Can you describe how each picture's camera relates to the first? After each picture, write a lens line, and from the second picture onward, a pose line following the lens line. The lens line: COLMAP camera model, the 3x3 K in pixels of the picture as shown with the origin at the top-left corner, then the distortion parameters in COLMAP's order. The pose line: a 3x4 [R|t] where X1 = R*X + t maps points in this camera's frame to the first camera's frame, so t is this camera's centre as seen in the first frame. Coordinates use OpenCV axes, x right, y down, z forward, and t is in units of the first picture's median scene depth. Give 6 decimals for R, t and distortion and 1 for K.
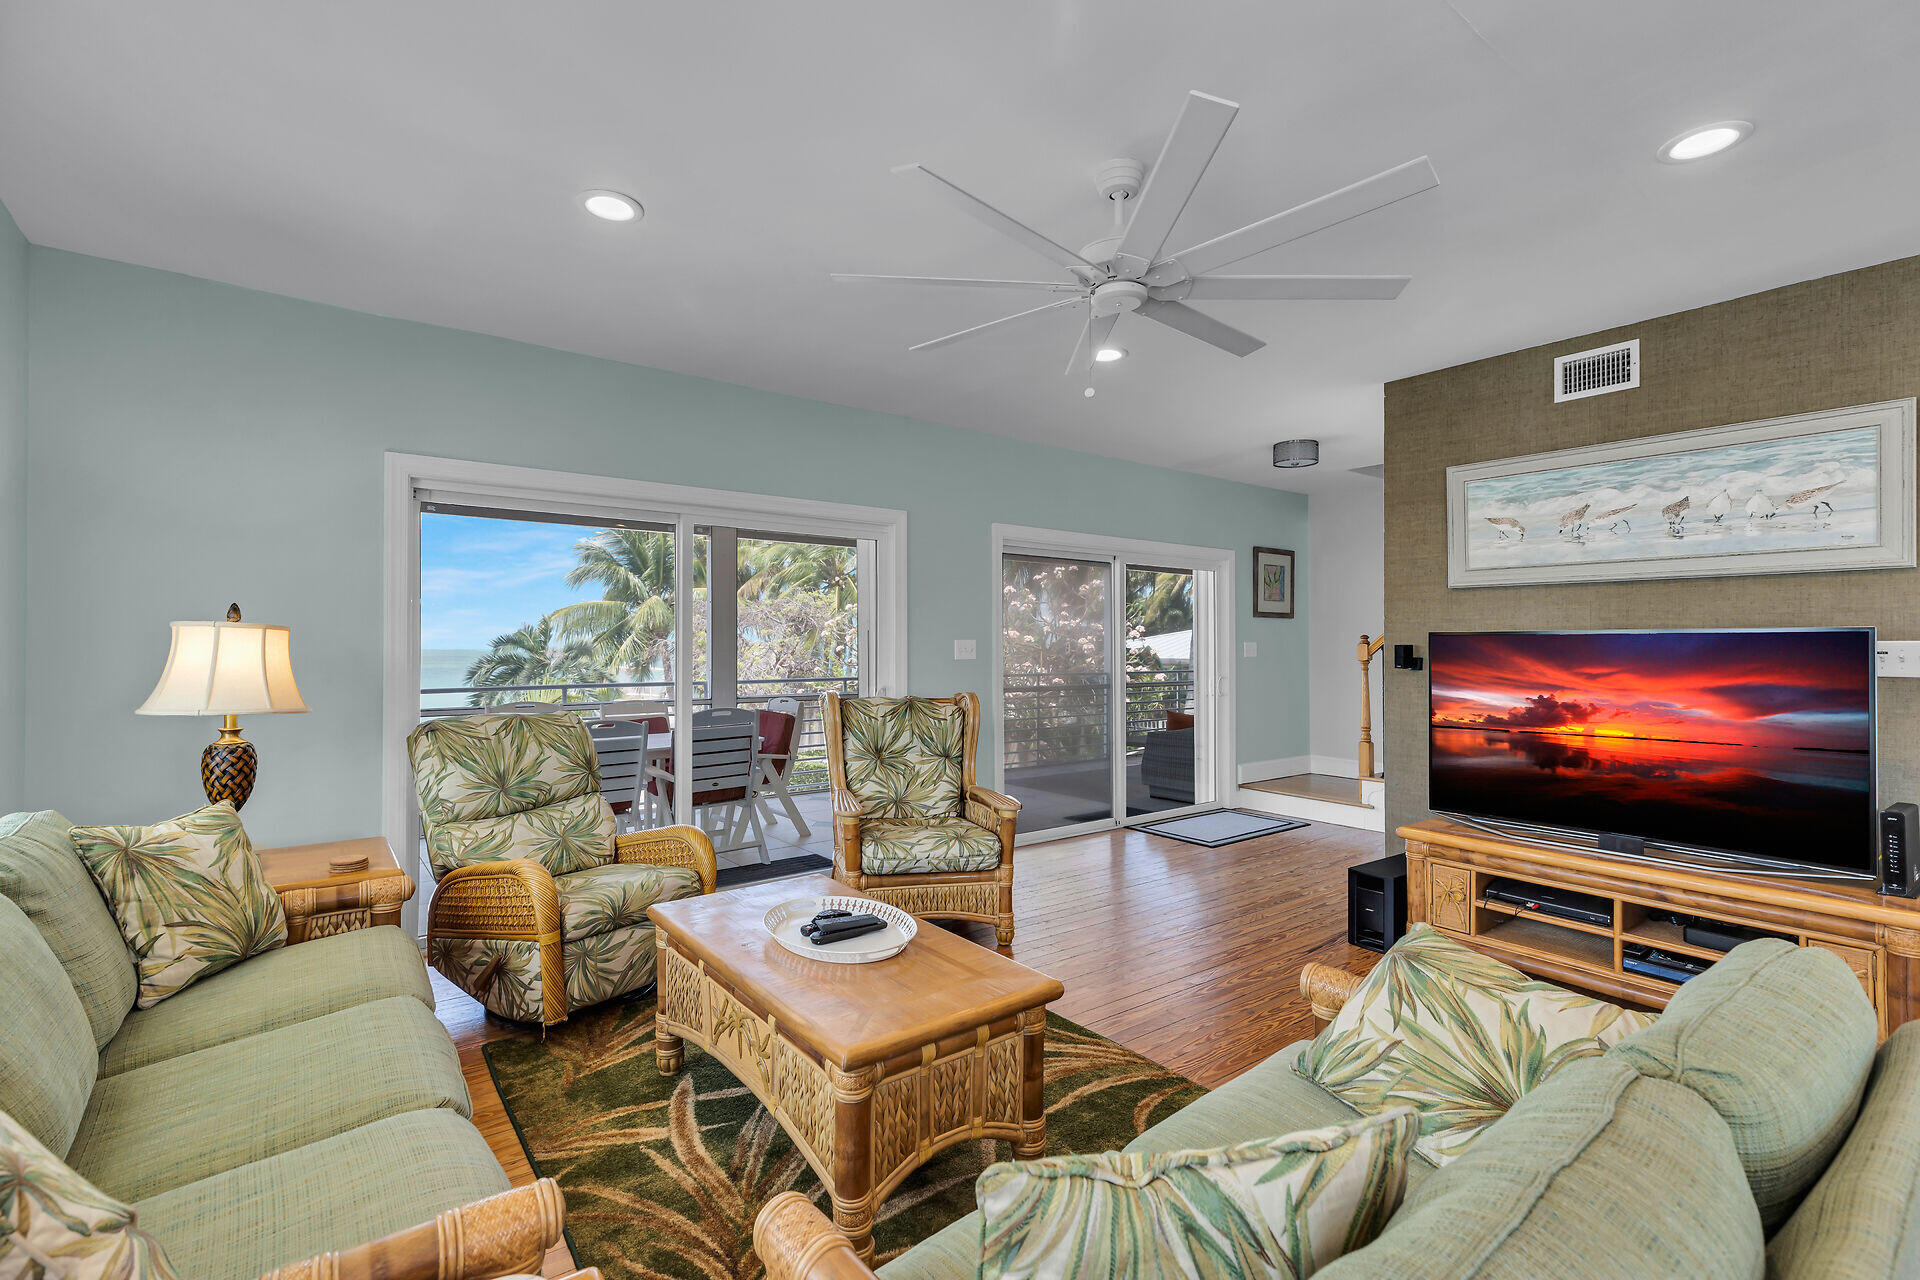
lens RADIAL K [[870.4, 0, 952.7], [0, 870.4, 640.2], [0, 0, 1]] dist [0.001388, -0.000060]
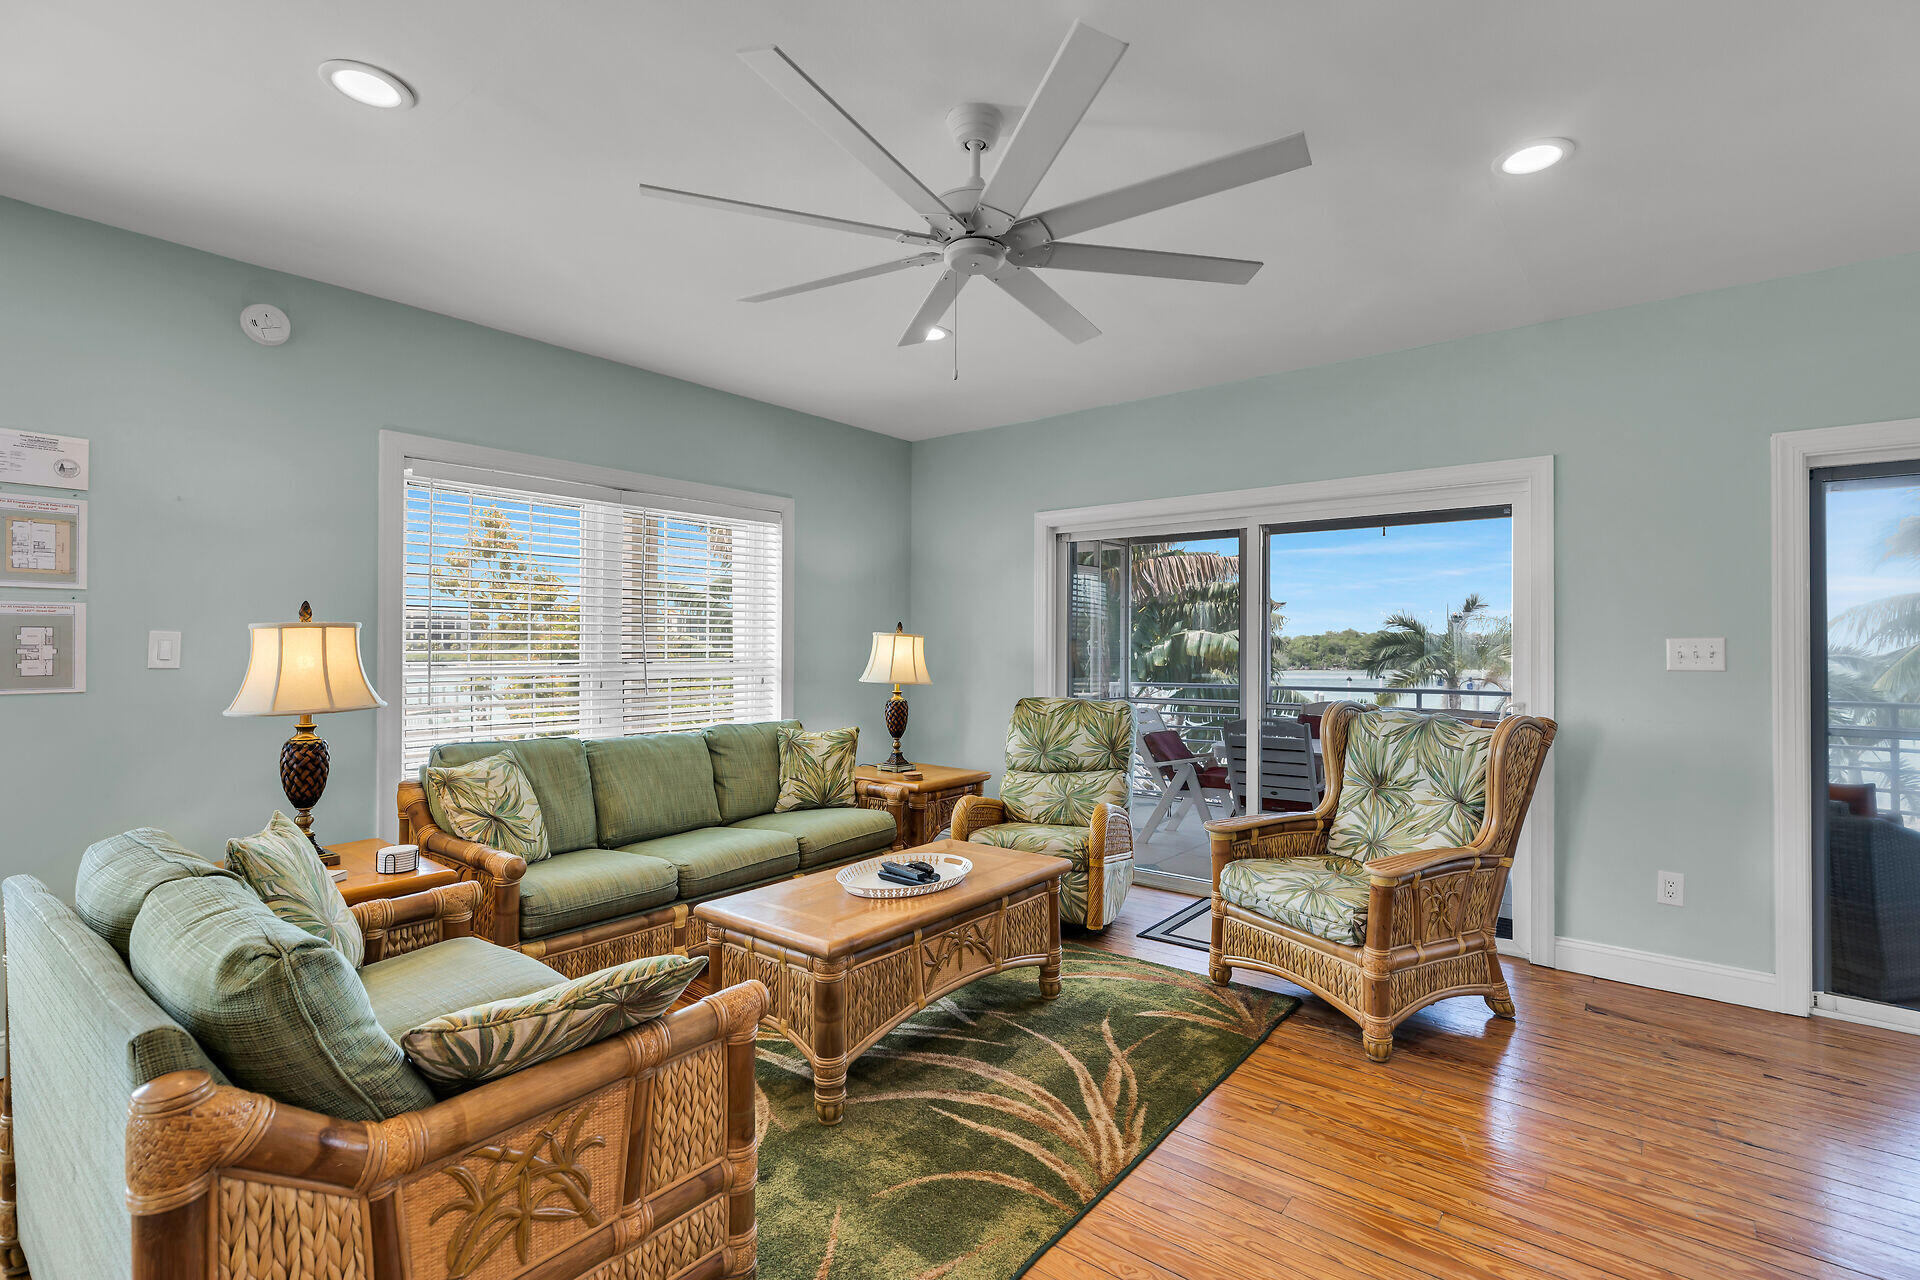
lens RADIAL K [[870.4, 0, 952.7], [0, 870.4, 640.2], [0, 0, 1]] dist [0.001388, -0.000060]
pose [[0.242776, -0.008816, -0.970042, 0.770843], [0.000169, 0.999959, -0.009045, 0.010010], [0.970082, 0.002032, 0.242767, 0.551188]]
